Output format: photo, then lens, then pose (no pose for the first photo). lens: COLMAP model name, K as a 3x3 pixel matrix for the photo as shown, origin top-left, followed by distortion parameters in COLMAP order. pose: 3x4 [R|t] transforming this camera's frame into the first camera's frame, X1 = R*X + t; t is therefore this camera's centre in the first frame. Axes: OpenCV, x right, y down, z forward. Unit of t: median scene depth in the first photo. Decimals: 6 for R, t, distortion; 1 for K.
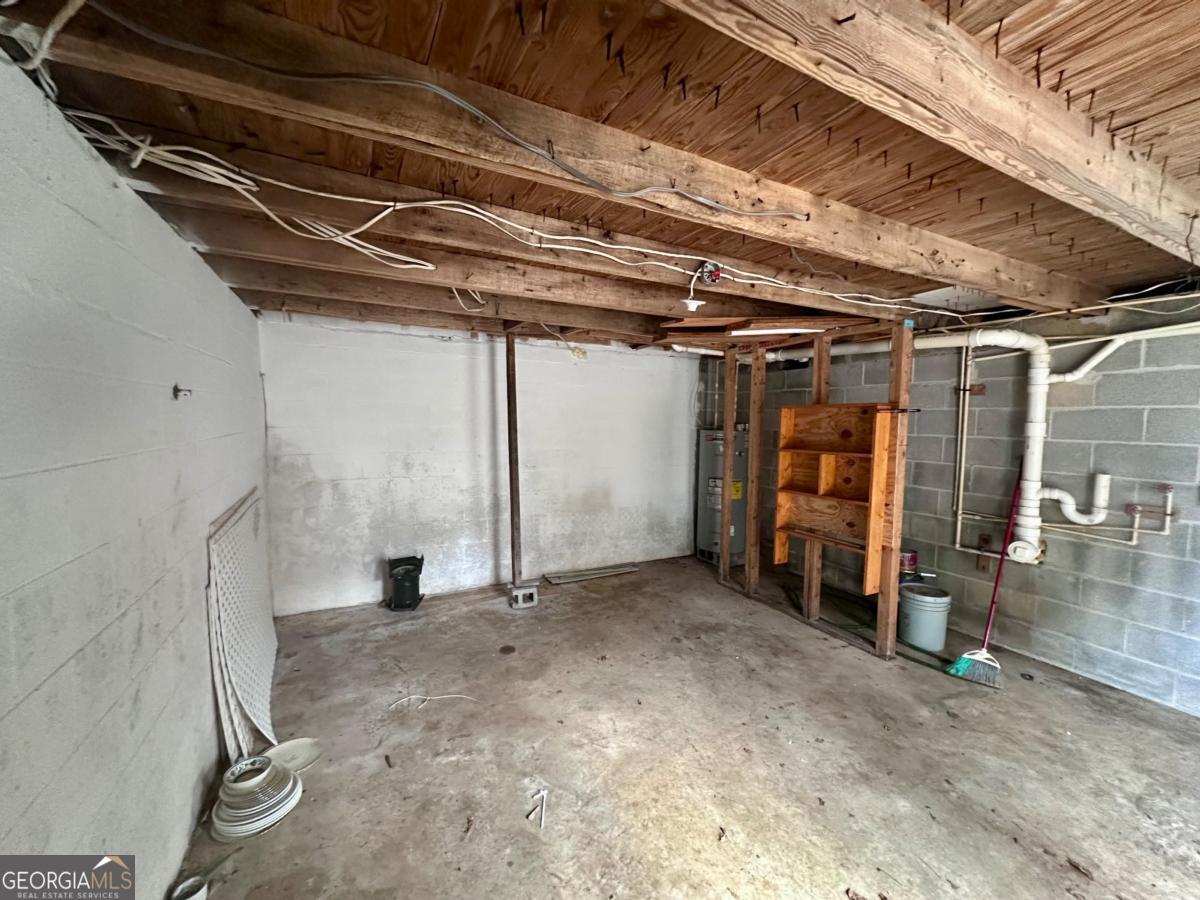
lens RADIAL K [[474.7, 0, 600.0], [0, 474.7, 450.0], [0, 0, 1]] dist [-0.003117, 0.000314]
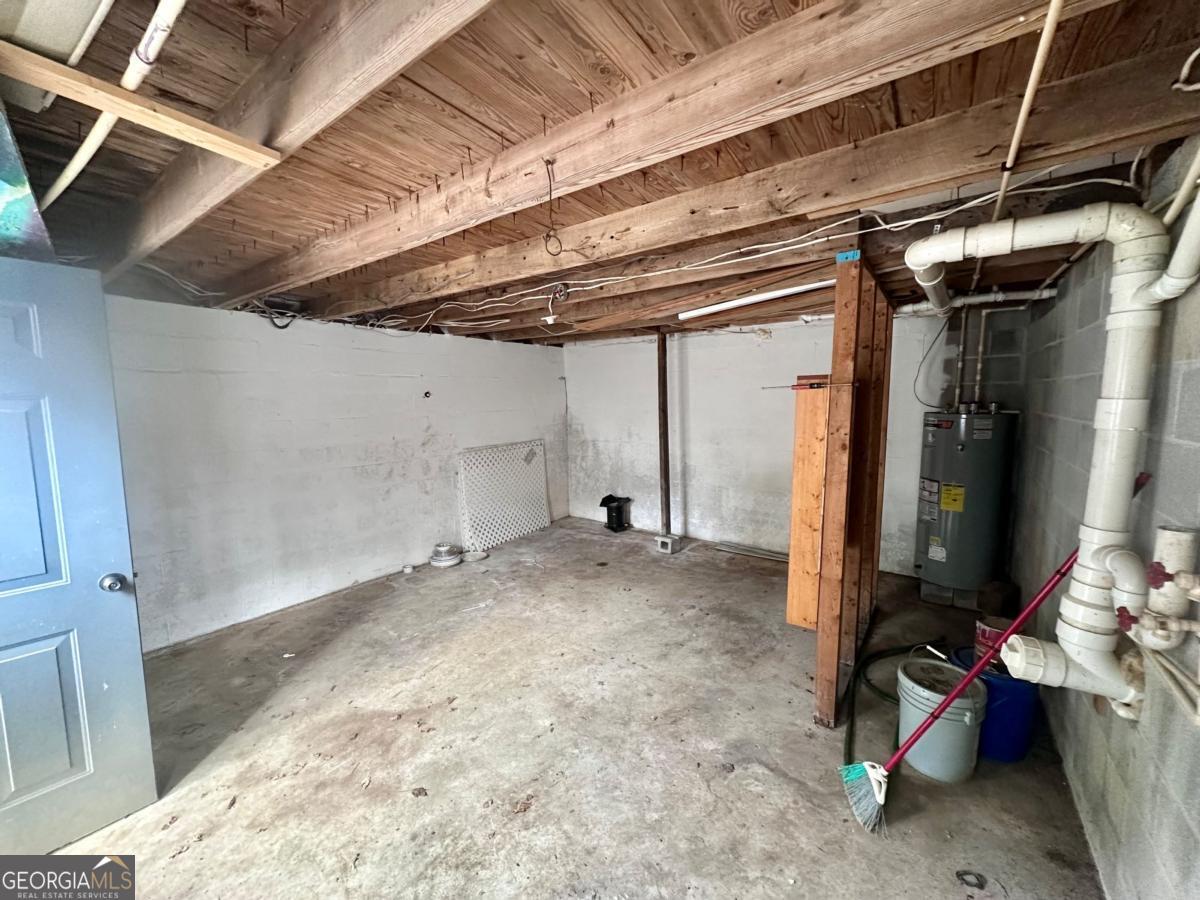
lens RADIAL K [[474.7, 0, 600.0], [0, 474.7, 450.0], [0, 0, 1]] dist [-0.003117, 0.000314]
pose [[0.448617, 0.080132, -0.890125, 1.004330], [-0.043222, 0.996752, 0.067947, -0.017311], [0.892679, 0.007991, 0.450623, 0.334663]]
